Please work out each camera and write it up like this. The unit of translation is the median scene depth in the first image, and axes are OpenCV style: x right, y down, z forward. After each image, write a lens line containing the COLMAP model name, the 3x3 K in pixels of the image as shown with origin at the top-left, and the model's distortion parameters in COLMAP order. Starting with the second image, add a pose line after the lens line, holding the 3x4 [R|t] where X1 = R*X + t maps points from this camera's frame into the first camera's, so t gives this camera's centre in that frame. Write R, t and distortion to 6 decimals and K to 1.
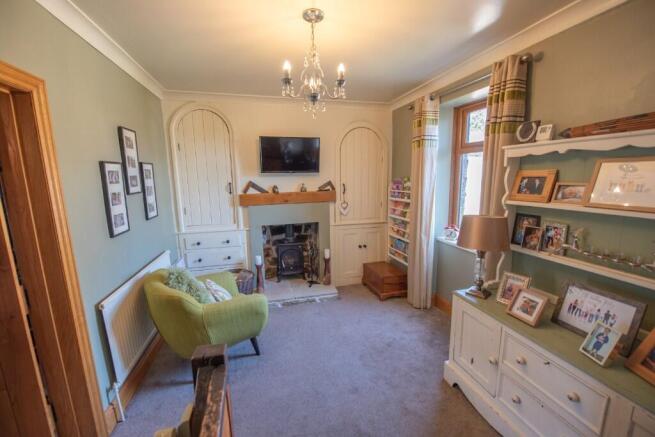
lens RADIAL K [[256.9, 0, 324.7], [0, 256.9, 219.0], [0, 0, 1]] dist [-0.021925, -0.000367]
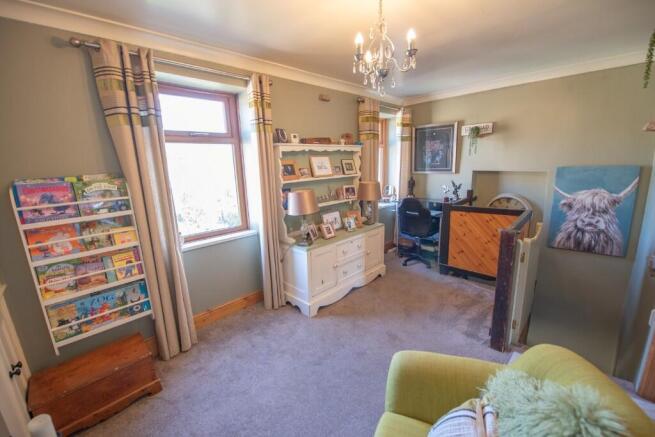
lens RADIAL K [[256.9, 0, 324.7], [0, 256.9, 219.0], [0, 0, 1]] dist [-0.021925, -0.000367]
pose [[-0.487965, -0.147134, 0.860373, -0.610139], [0.190032, 0.944139, 0.269237, -0.192414], [-0.851926, 0.294877, -0.432746, 1.316144]]
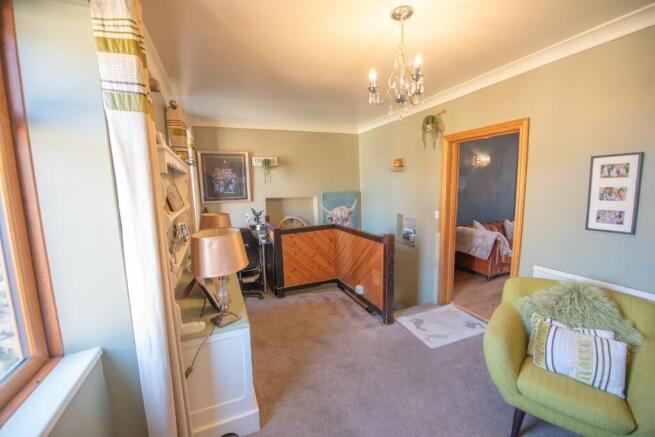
lens RADIAL K [[256.9, 0, 324.7], [0, 256.9, 219.0], [0, 0, 1]] dist [-0.021925, -0.000367]
pose [[-0.992323, 0.061275, -0.107429, 0.299702], [0.027720, 0.956731, 0.289649, -0.242938], [0.120529, 0.284448, -0.951085, 1.553676]]
